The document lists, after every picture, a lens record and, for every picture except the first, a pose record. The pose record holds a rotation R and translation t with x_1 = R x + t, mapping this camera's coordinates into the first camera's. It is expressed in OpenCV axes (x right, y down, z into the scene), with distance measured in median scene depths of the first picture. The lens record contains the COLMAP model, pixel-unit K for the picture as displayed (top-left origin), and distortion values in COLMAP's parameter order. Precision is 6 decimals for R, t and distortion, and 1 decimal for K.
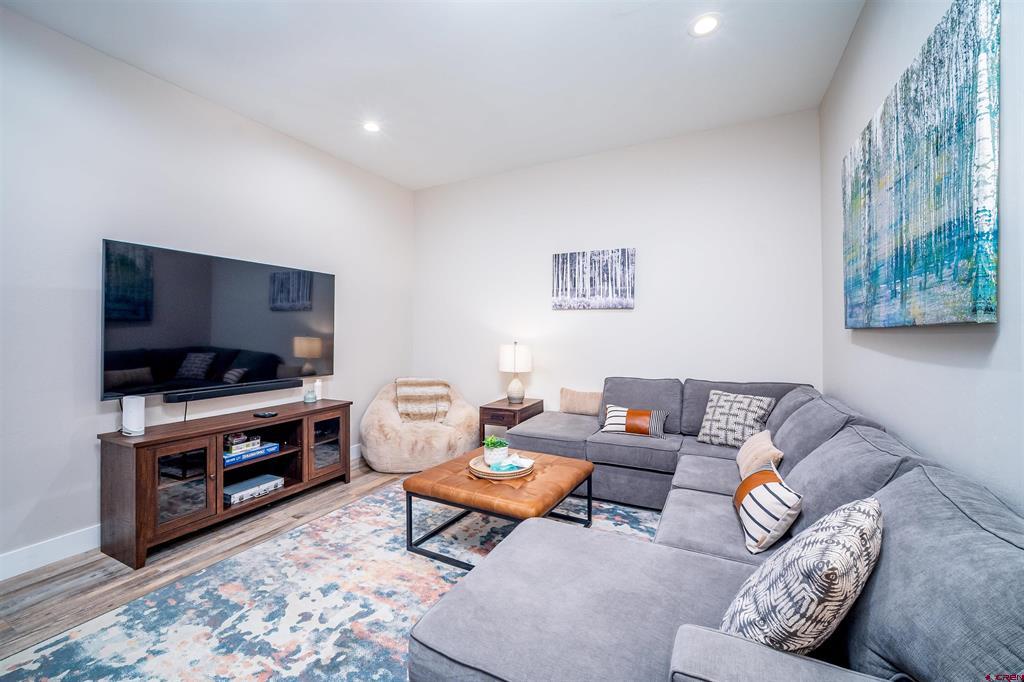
lens RADIAL K [[419.9, 0, 509.3], [0, 419.9, 335.2], [0, 0, 1]] dist [-0.002448, -0.000006]
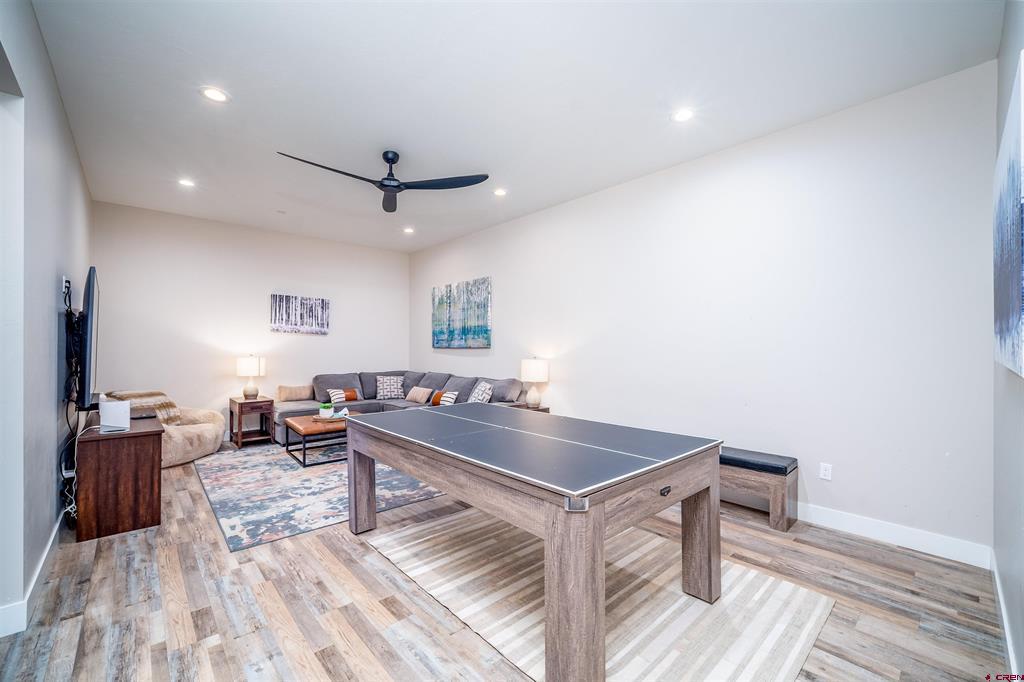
lens RADIAL K [[419.9, 0, 509.3], [0, 419.9, 335.2], [0, 0, 1]] dist [-0.002448, -0.000006]
pose [[0.361726, 0.033707, 0.931675, -1.460947], [0.000964, 0.999332, -0.036529, 0.004155], [-0.932284, 0.014112, 0.361452, -0.445163]]
